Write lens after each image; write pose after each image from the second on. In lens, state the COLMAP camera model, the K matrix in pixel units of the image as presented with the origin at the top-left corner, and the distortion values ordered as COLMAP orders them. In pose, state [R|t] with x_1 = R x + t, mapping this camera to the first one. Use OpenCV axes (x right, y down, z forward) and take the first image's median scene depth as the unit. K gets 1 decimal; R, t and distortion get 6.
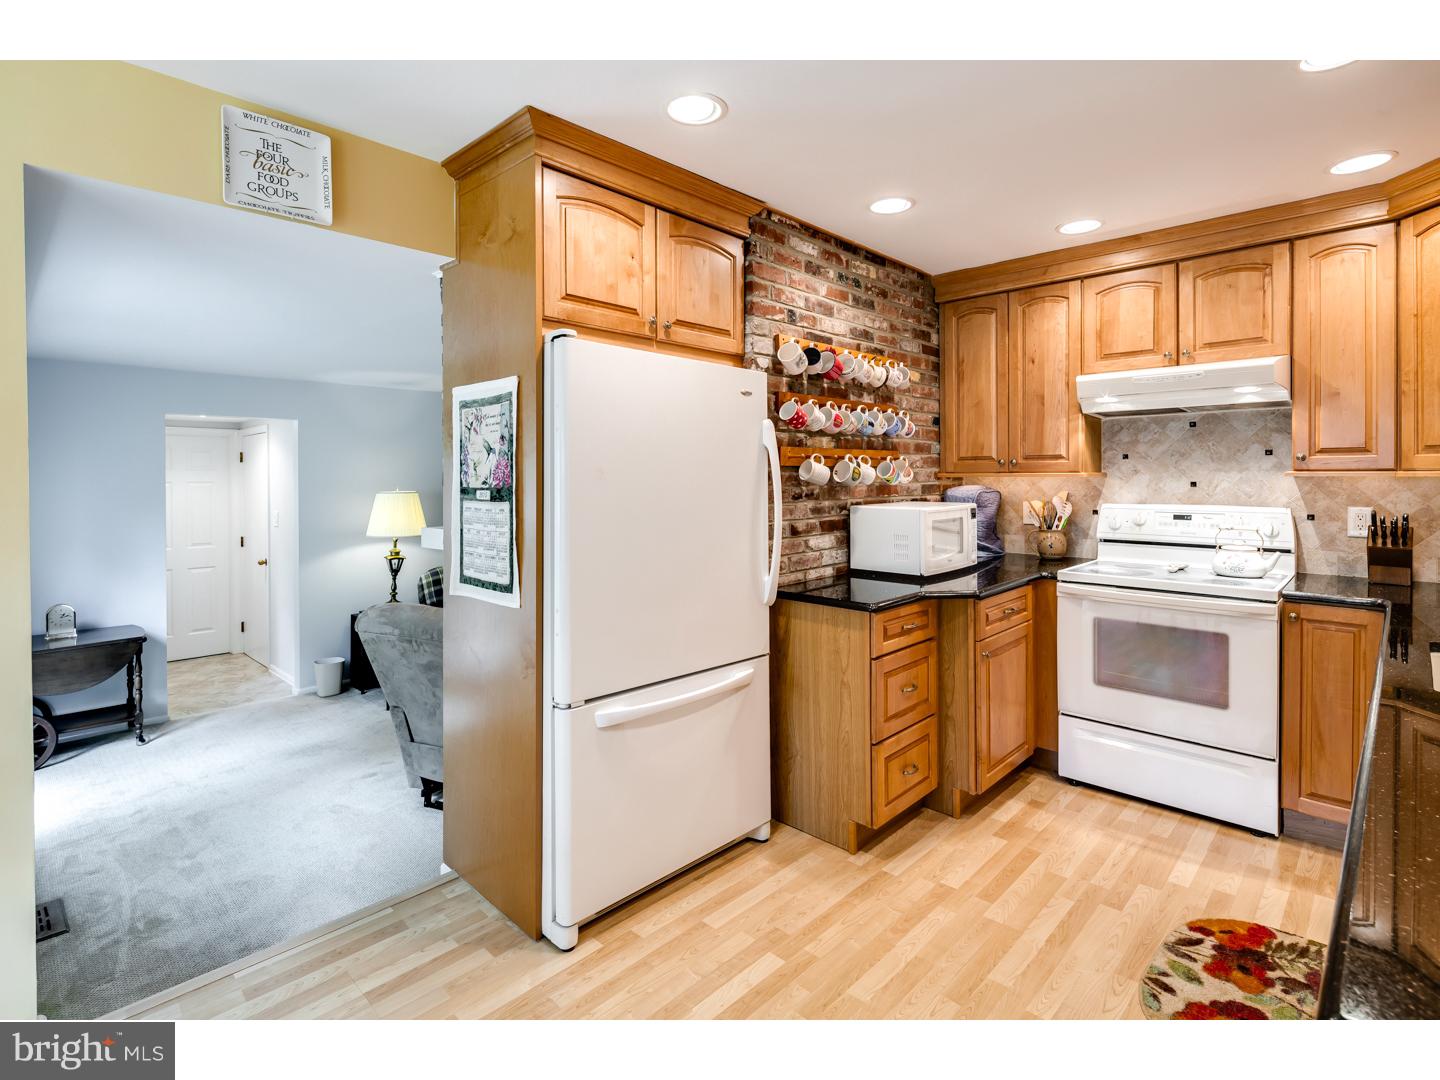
lens RADIAL K [[712.1, 0, 718.8], [0, 712.1, 483.7], [0, 0, 1]] dist [0.001072, -0.000018]
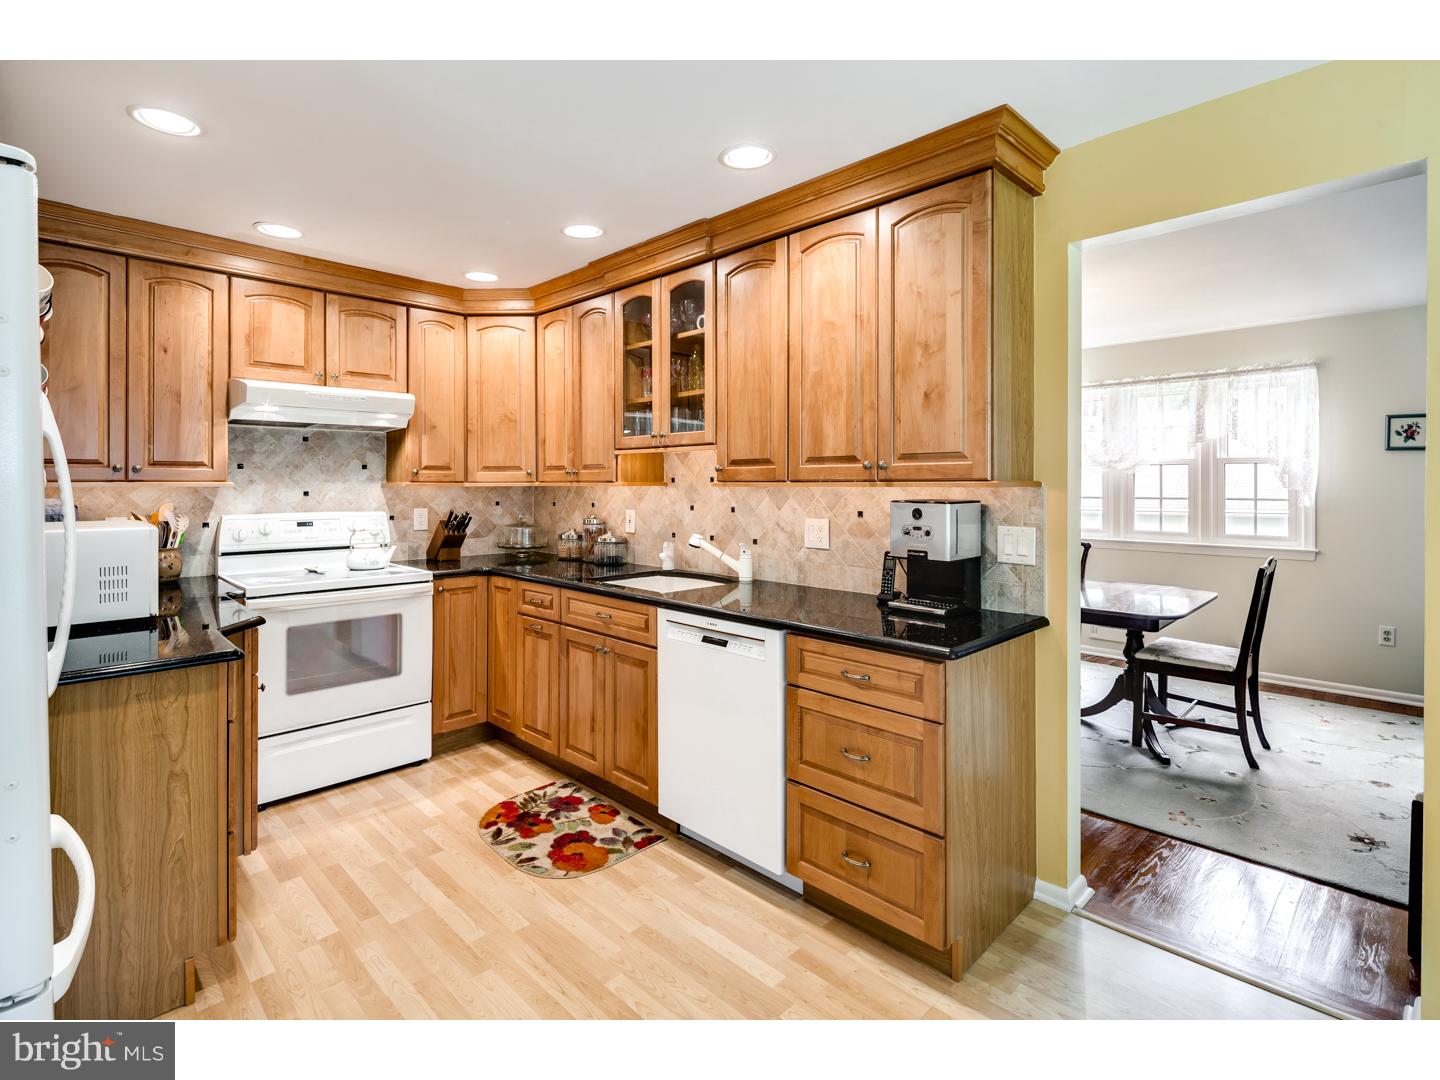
lens RADIAL K [[700.9, 0, 722.1], [0, 700.9, 492.2], [0, 0, 1]] dist [0.000798, -0.000445]
pose [[0.017319, -0.005755, 0.999833, -0.443778], [0.011358, 0.999920, 0.005559, -0.000254], [-0.999786, 0.011259, 0.017383, 0.377693]]
